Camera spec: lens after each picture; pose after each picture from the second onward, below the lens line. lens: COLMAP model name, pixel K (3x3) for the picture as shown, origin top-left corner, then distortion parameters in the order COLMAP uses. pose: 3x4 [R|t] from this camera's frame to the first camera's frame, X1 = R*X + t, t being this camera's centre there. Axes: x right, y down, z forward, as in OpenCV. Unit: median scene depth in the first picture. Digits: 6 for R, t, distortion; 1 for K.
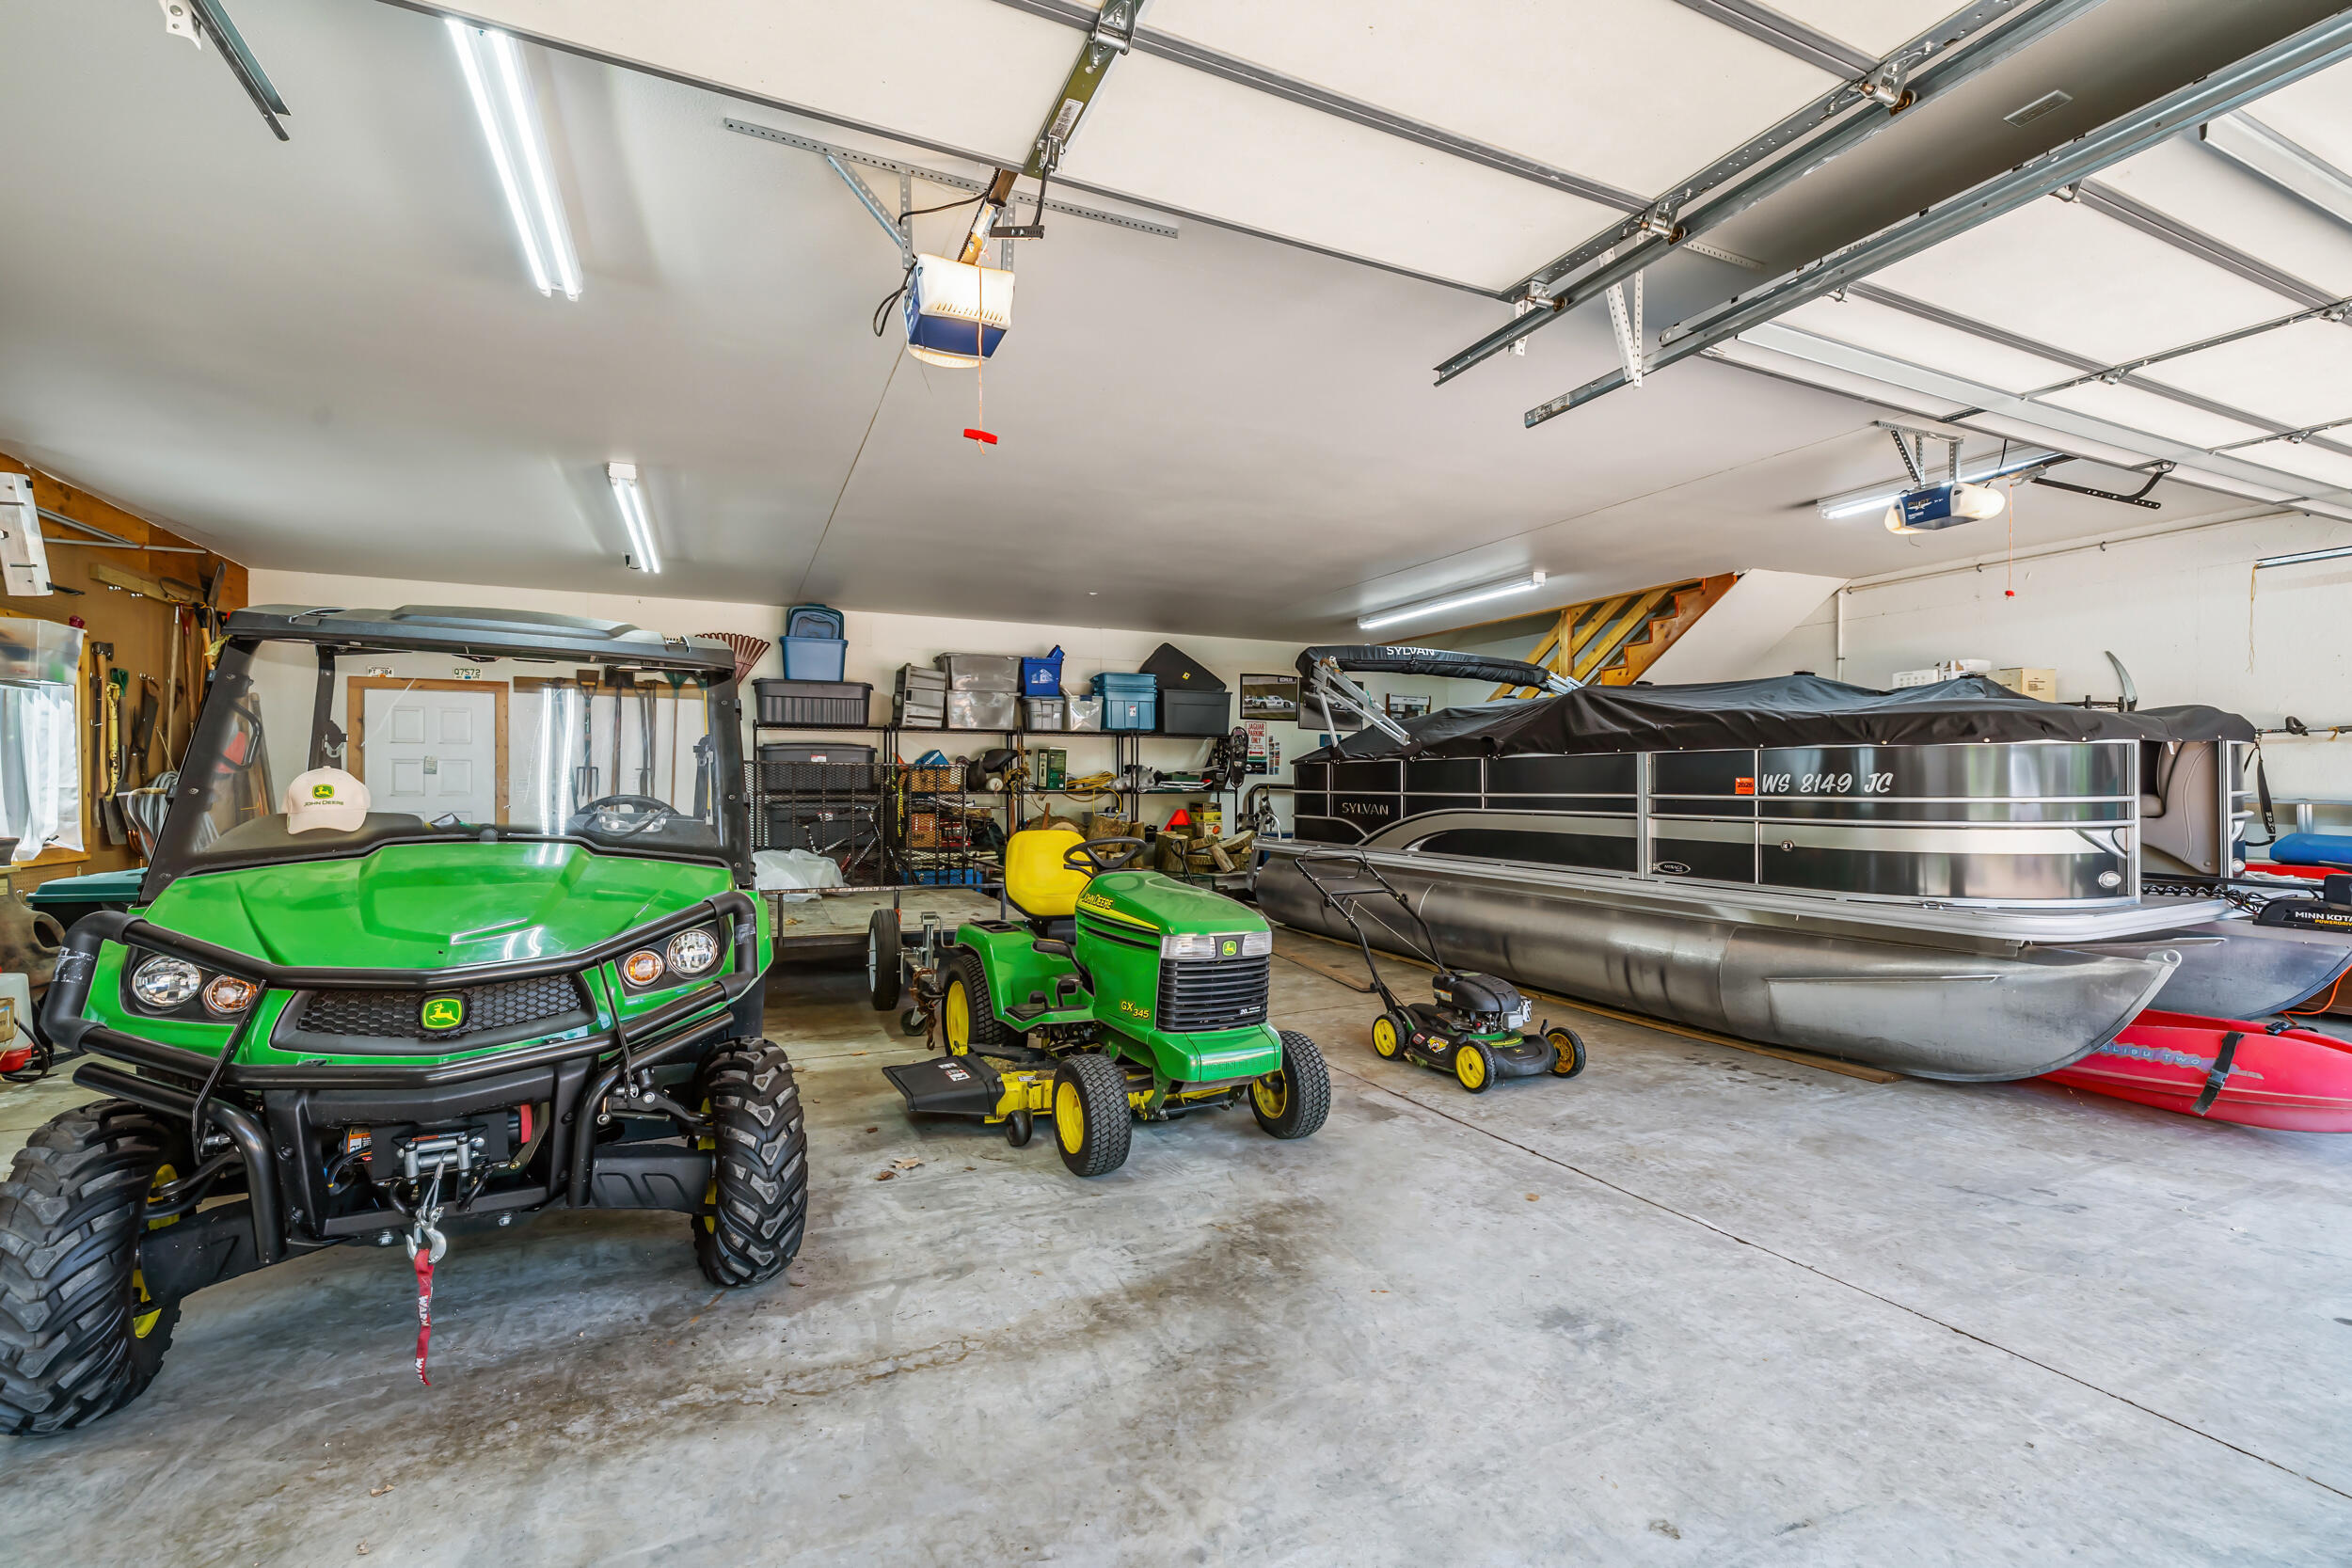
lens RADIAL K [[999.3, 0, 1171.1], [0, 999.3, 784.9], [0, 0, 1]] dist [0.001501, -0.000663]
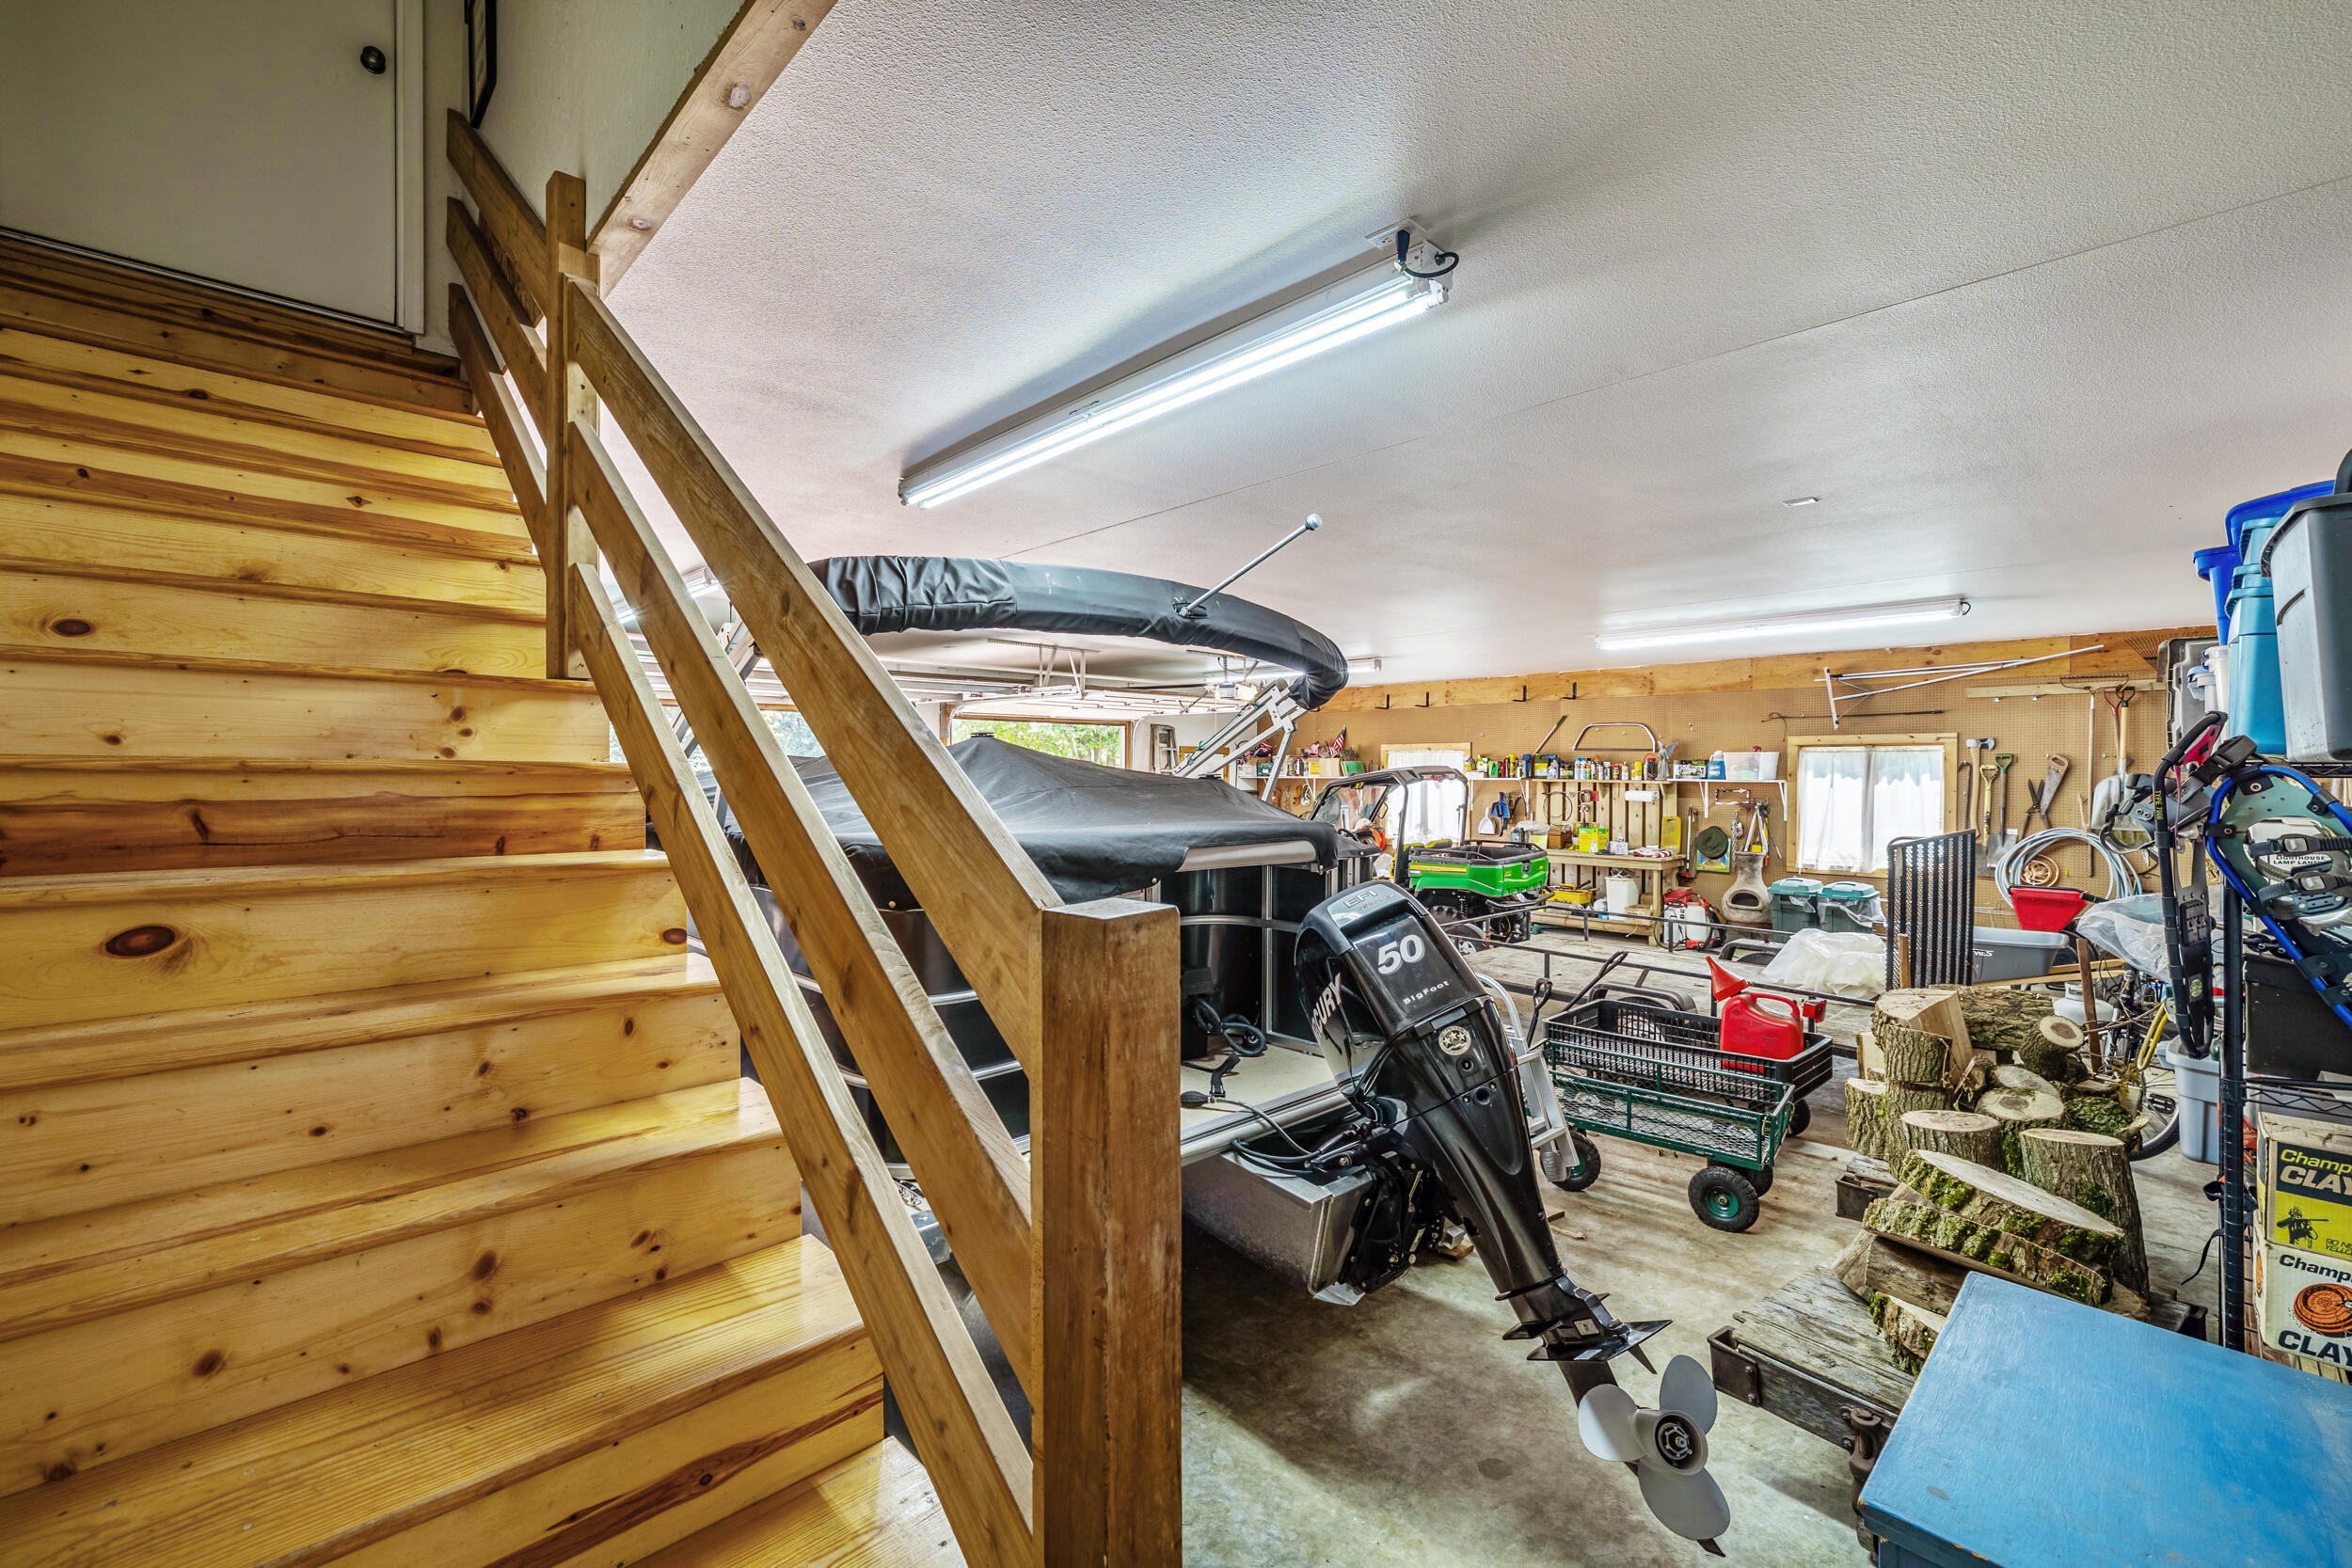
lens RADIAL K [[999.3, 0, 1175.3], [0, 999.3, 784.4], [0, 0, 1]] dist [0.001501, -0.000663]
pose [[-0.944498, -0.010442, -0.328351, 0.986134], [-0.011473, 0.999933, 0.001202, -0.115551], [0.328316, 0.004902, -0.944555, 3.696208]]
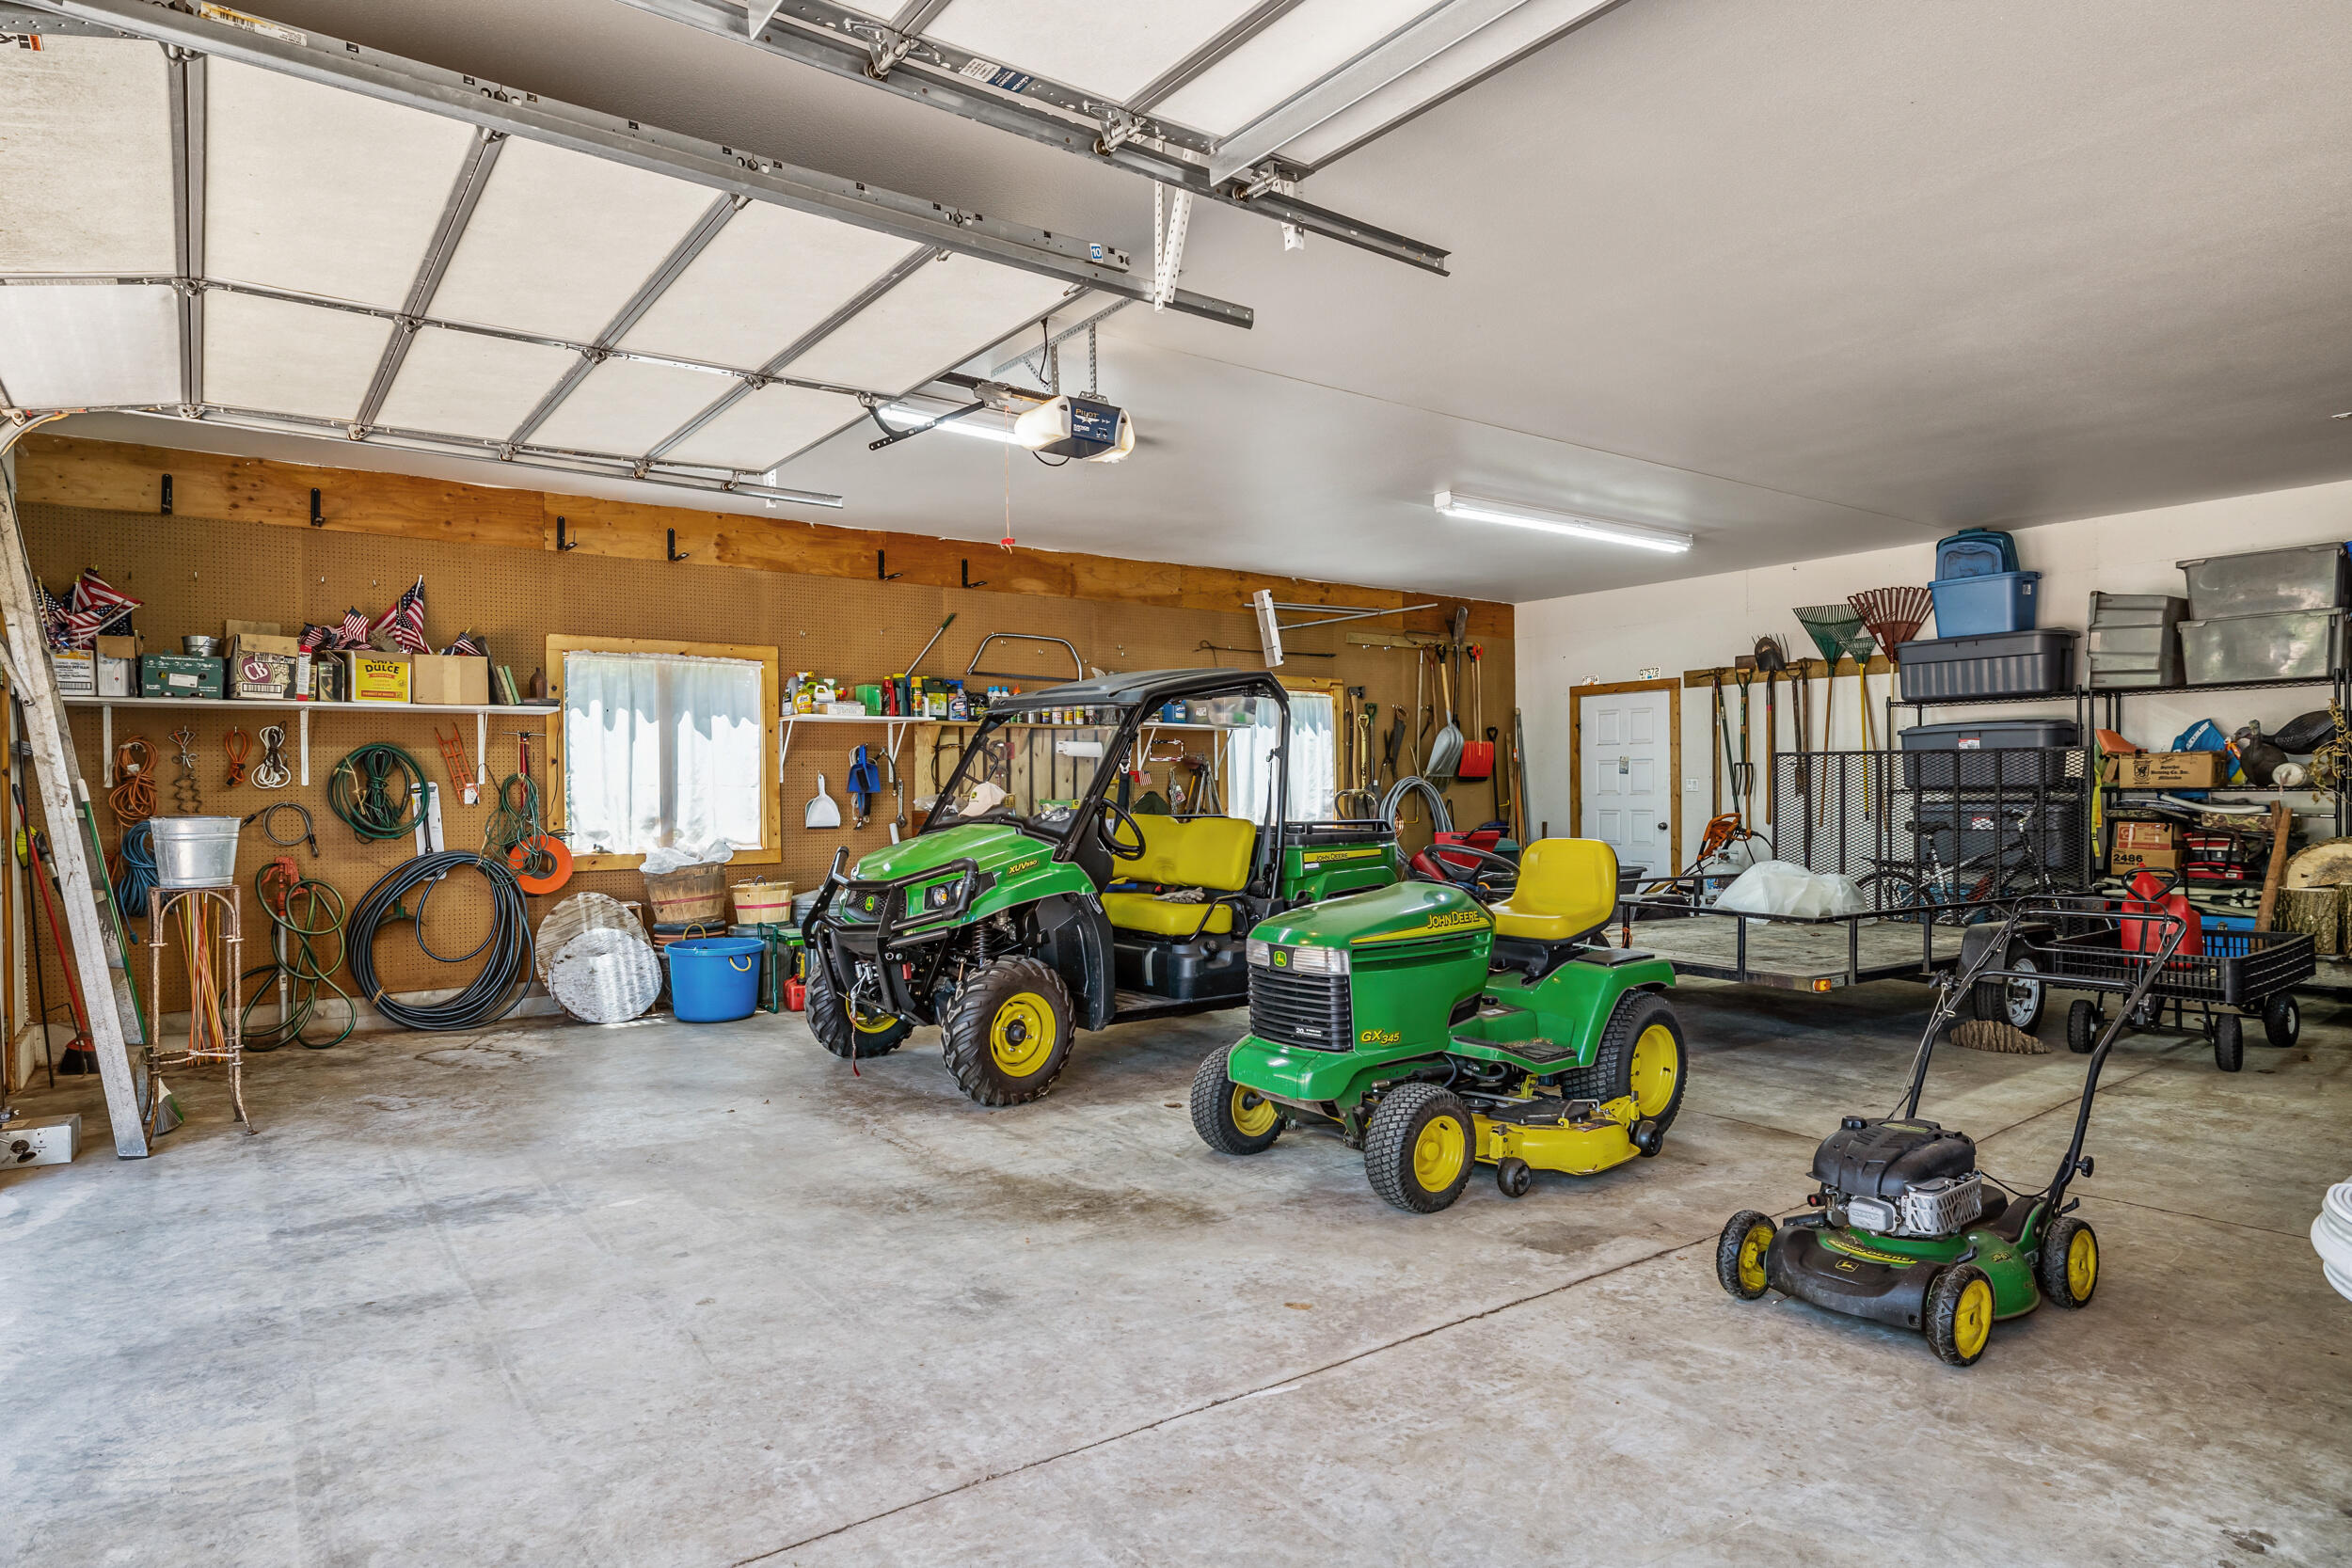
lens RADIAL K [[1331.8, 0, 1174.0], [0, 1331.8, 786.3], [0, 0, 1]] dist [0.000957, 0.001619]
pose [[0.206050, -0.005932, -0.978524, 1.318824], [0.013171, 0.999908, -0.003288, 0.001575], [0.978453, -0.012211, 0.206109, 0.659817]]
